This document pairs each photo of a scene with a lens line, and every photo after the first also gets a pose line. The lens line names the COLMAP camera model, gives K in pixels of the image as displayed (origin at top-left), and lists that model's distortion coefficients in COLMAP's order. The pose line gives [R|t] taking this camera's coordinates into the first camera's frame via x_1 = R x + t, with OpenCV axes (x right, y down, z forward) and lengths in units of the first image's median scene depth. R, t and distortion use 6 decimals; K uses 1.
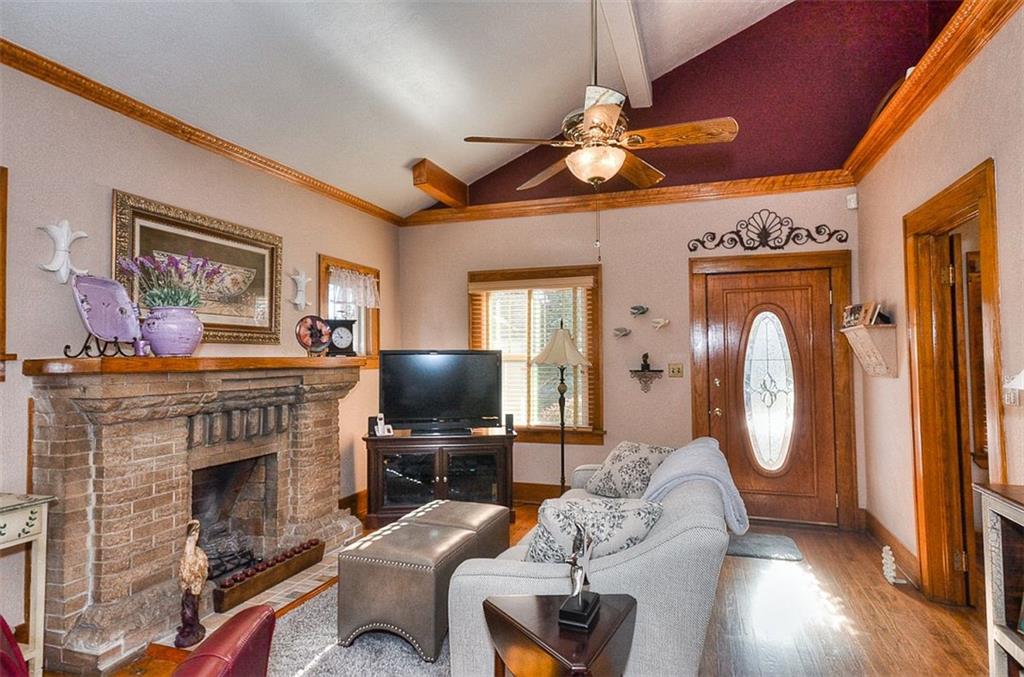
lens RADIAL K [[556.9, 0, 513.1], [0, 556.9, 340.3], [0, 0, 1]] dist [0.004389, 0.001541]
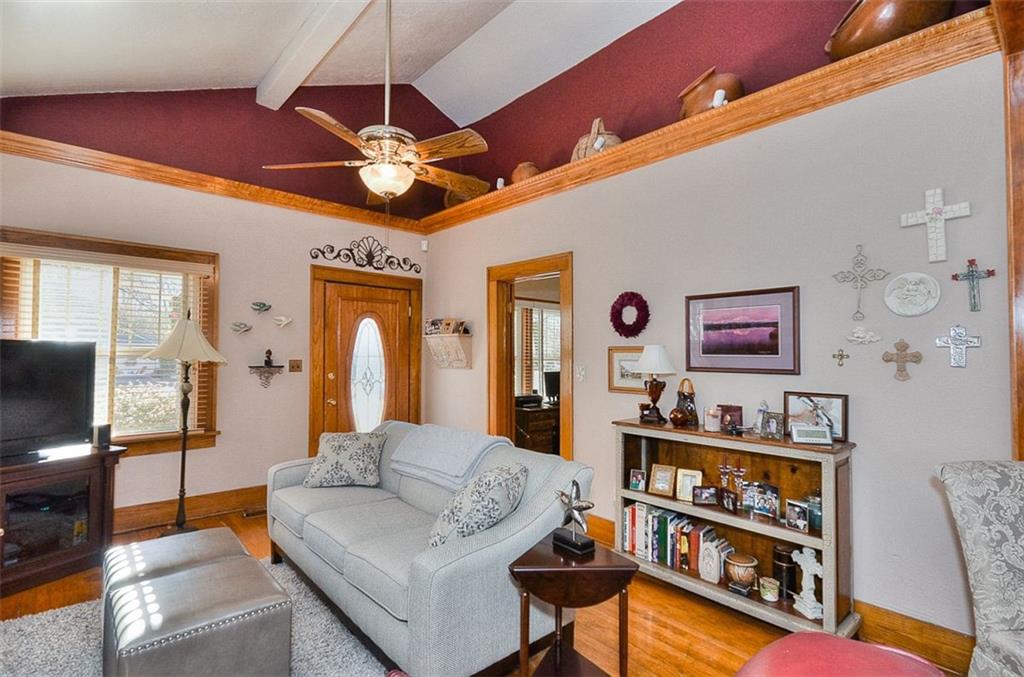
lens RADIAL K [[473.3, 0, 516.9], [0, 473.3, 346.3], [0, 0, 1]] dist [0.003293, -0.000066]
pose [[0.489589, 0.020326, 0.871717, -0.309351], [-0.036329, 0.999336, -0.002898, 0.003506], [-0.871196, -0.030250, 0.490002, 0.182291]]
